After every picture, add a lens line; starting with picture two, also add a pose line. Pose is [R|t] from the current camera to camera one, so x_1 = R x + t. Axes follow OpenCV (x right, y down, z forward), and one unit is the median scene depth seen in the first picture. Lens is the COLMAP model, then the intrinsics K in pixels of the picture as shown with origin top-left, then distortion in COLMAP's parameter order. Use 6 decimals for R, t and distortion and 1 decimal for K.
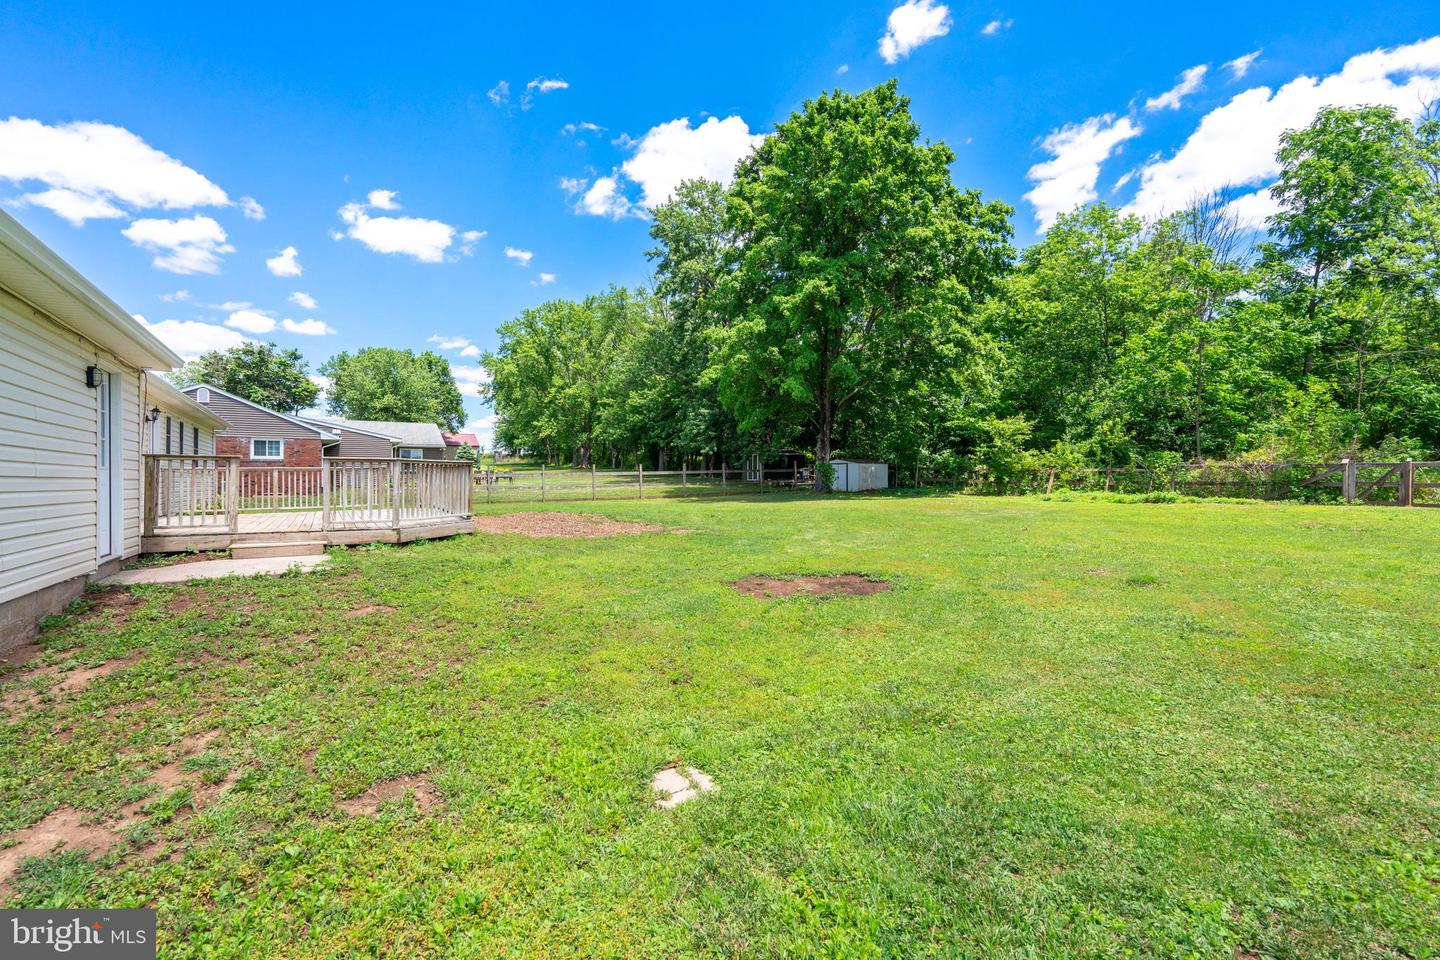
lens RADIAL K [[646.7, 0, 708.1], [0, 646.7, 480.9], [0, 0, 1]] dist [-0.005225, 0.001482]
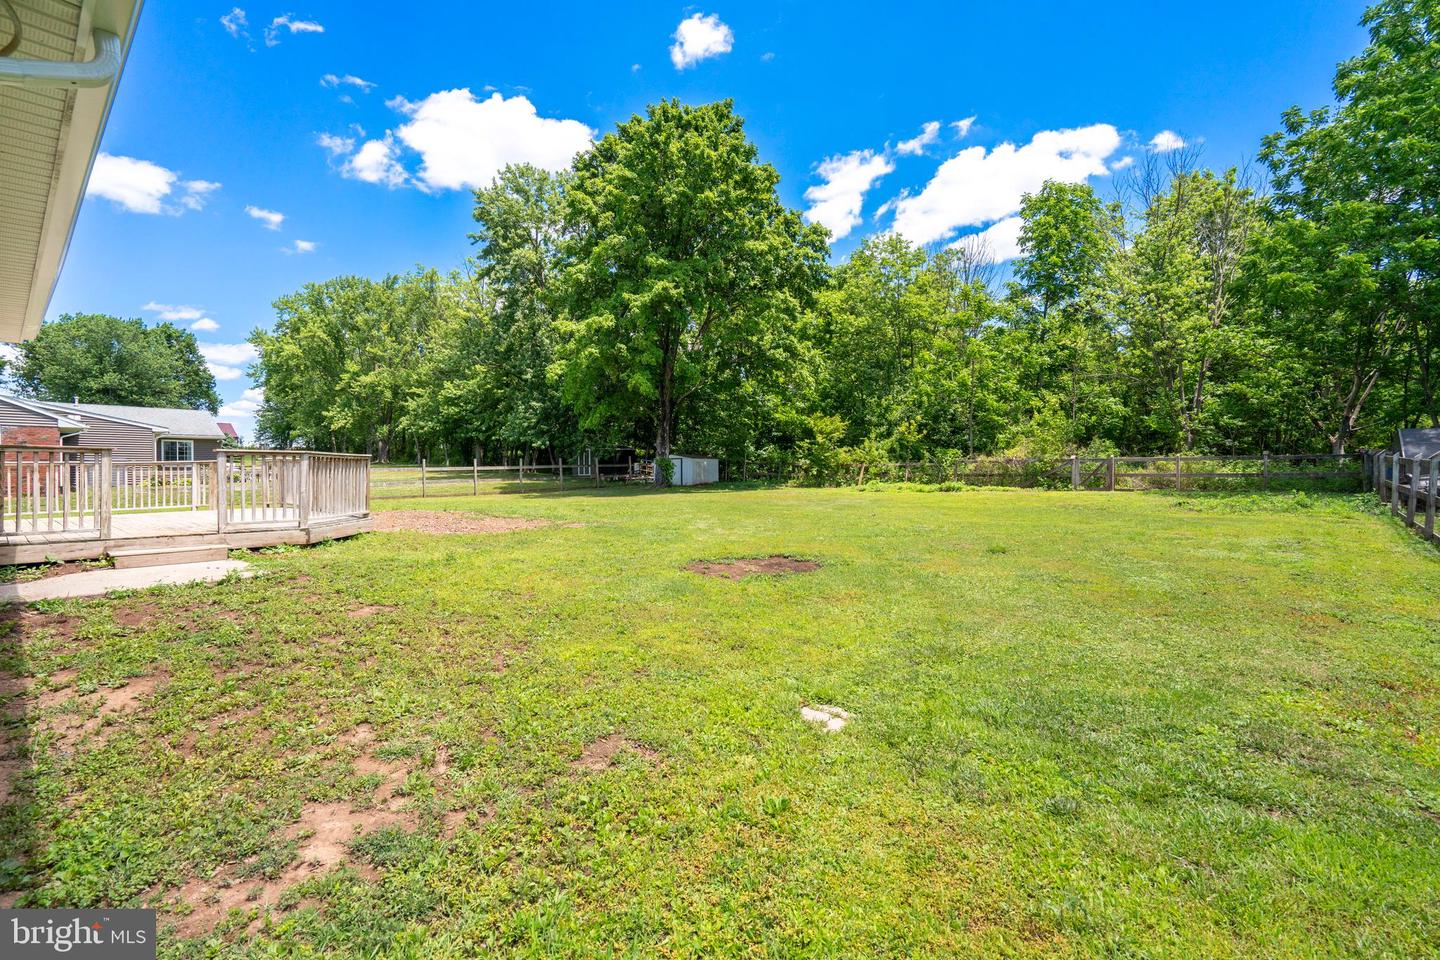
lens RADIAL K [[652.4, 0, 704.3], [0, 652.4, 477.0], [0, 0, 1]] dist [-0.012776, 0.008126]
pose [[0.952729, -0.007032, 0.303742, -0.082242], [0.006723, 0.999975, 0.002064, 0.001235], [-0.303749, 0.000076, 0.952752, -0.014836]]
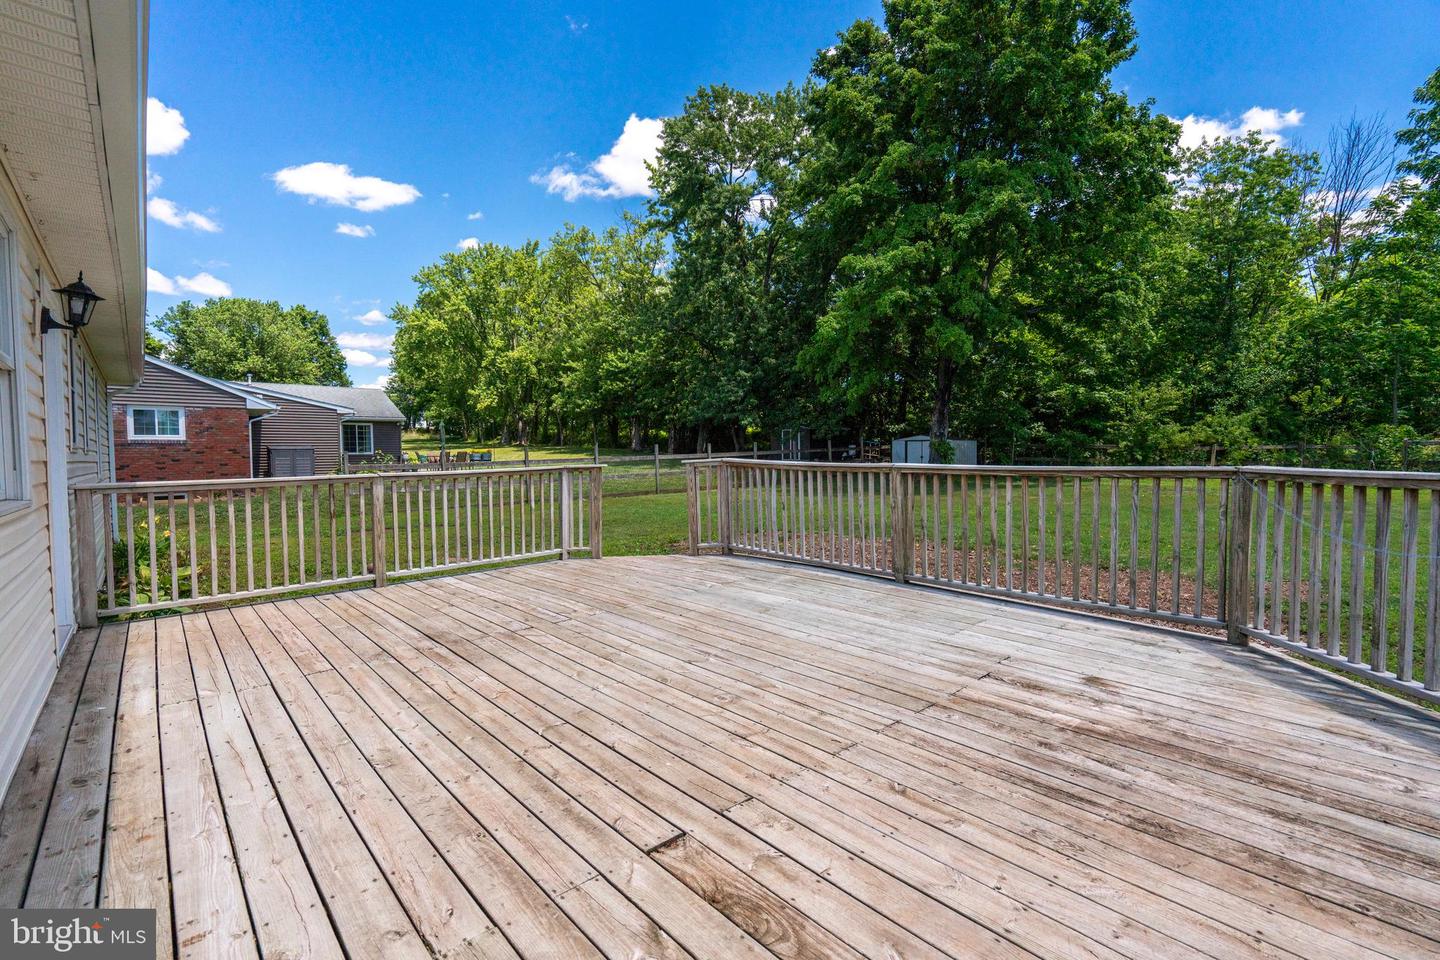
lens RADIAL K [[620.0, 0, 676.7], [0, 620.0, 477.7], [0, 0, 1]] dist [0.002128, 0.000384]
pose [[0.982594, -0.018242, 0.184866, -0.302296], [0.010610, 0.999053, 0.042191, -0.017548], [-0.185460, -0.039495, 0.981858, 0.316952]]
